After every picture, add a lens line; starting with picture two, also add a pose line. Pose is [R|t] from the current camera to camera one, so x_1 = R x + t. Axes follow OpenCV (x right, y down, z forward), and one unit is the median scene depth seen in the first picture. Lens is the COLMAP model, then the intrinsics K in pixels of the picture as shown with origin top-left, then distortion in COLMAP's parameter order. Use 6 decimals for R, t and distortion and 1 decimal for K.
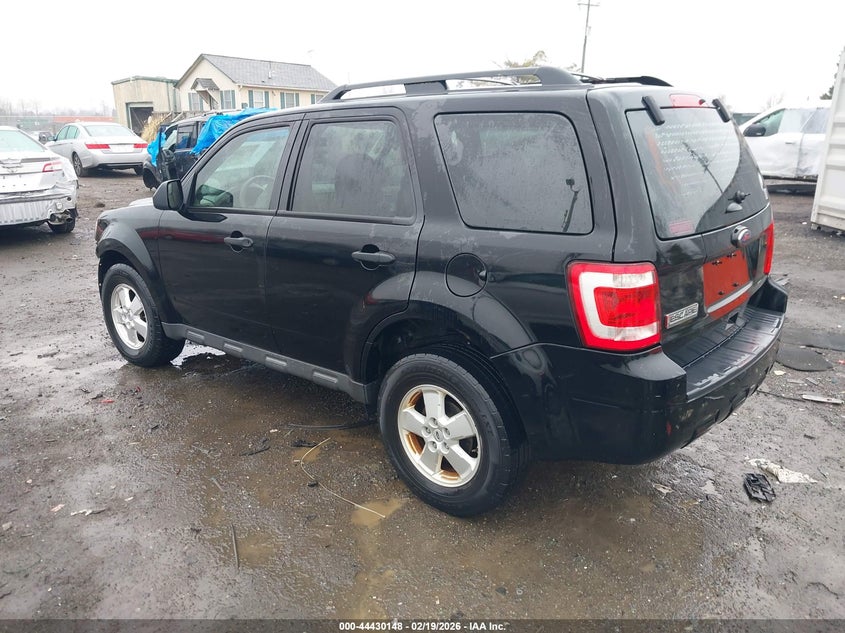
lens RADIAL K [[691.4, 0, 418.9], [0, 691.4, 316.9], [0, 0, 1]] dist [-0.001879, -0.000307]
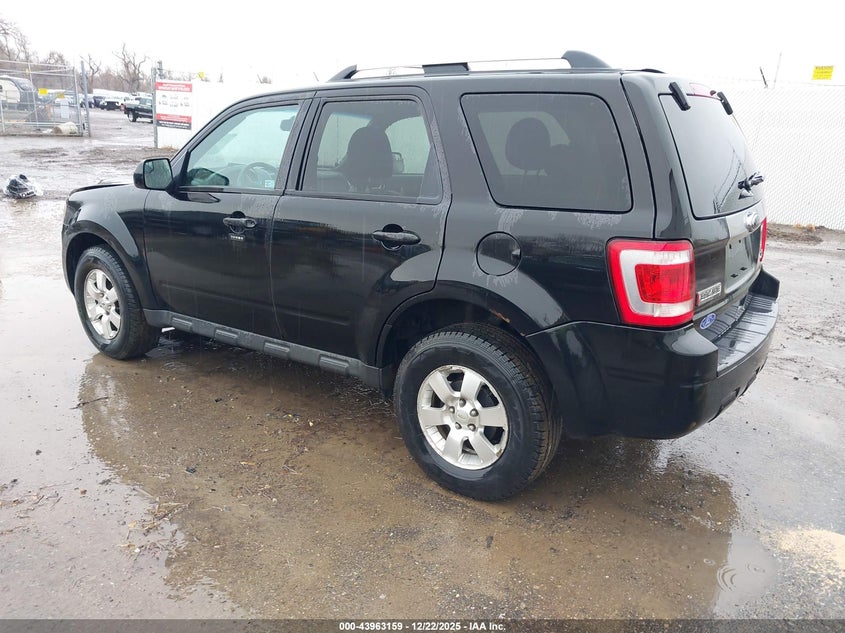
lens RADIAL K [[691.4, 0, 418.9], [0, 691.4, 316.9], [0, 0, 1]] dist [-0.001879, -0.000307]
pose [[0.992855, 0.001893, 0.119313, -0.148464], [-0.000721, 0.999951, -0.009864, 0.036329], [-0.119326, 0.009708, 0.992808, 0.019734]]
